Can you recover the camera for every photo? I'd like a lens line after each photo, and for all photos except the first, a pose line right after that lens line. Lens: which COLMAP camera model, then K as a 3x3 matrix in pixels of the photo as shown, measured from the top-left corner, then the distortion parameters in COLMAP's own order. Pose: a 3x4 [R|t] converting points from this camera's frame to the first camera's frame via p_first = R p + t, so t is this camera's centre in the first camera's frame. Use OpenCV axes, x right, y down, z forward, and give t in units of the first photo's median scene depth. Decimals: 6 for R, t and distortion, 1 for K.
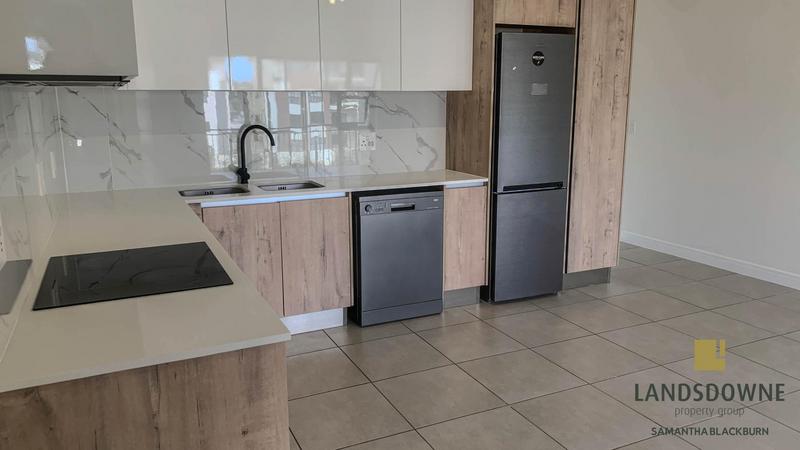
lens RADIAL K [[605.7, 0, 400.0], [0, 605.7, 216.9], [0, 0, 1]] dist [0.179890, -0.493427]
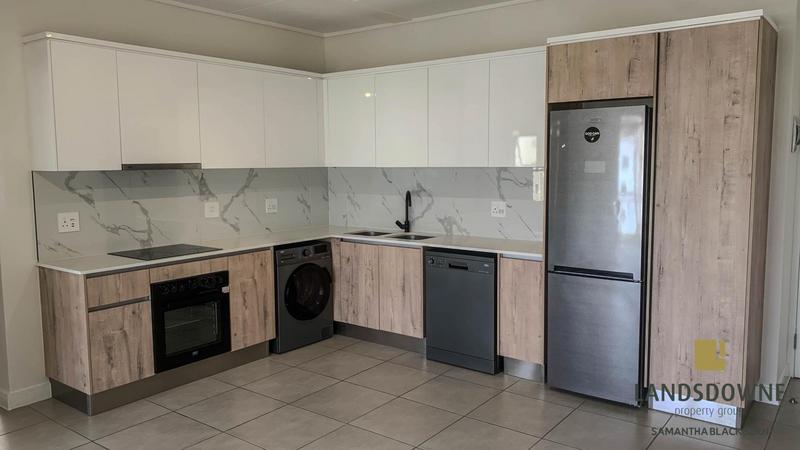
lens RADIAL K [[608.7, 0, 402.7], [0, 608.7, 218.2], [0, 0, 1]] dist [0.091577, -0.147681]
pose [[0.464150, 0.086517, -0.881521, 0.915003], [-0.166714, 0.985964, 0.008987, -0.092830], [0.869926, 0.142791, 0.472059, 0.326318]]
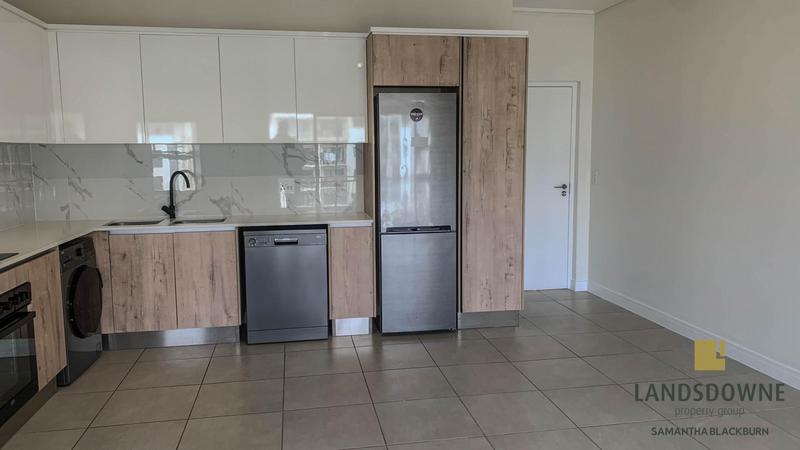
lens RADIAL K [[608.7, 0, 402.7], [0, 608.7, 218.2], [0, 0, 1]] dist [0.091577, -0.147681]
pose [[0.964512, 0.026553, -0.262702, 0.493791], [-0.047283, 0.996217, -0.072909, 0.012627], [0.259772, 0.082743, 0.962118, -0.061624]]
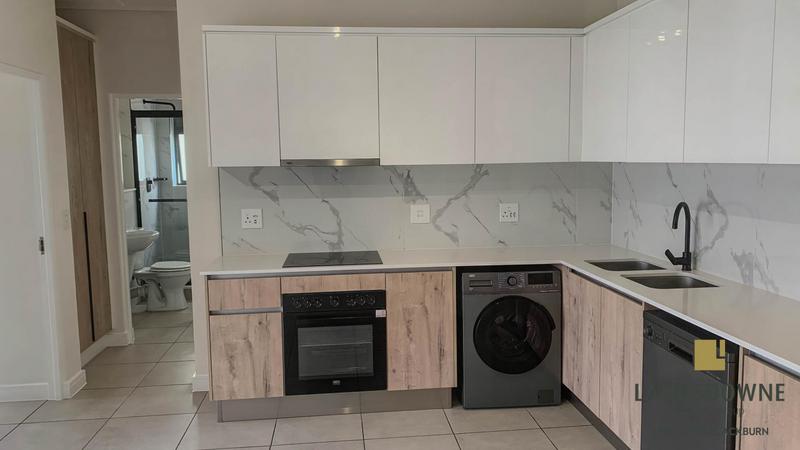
lens RADIAL K [[608.7, 0, 402.7], [0, 608.7, 218.2], [0, 0, 1]] dist [0.091577, -0.147681]
pose [[-0.322513, 0.102497, -0.940999, 0.628171], [-0.169093, 0.971891, 0.163816, -0.188798], [0.931339, 0.211950, -0.296116, 0.842189]]
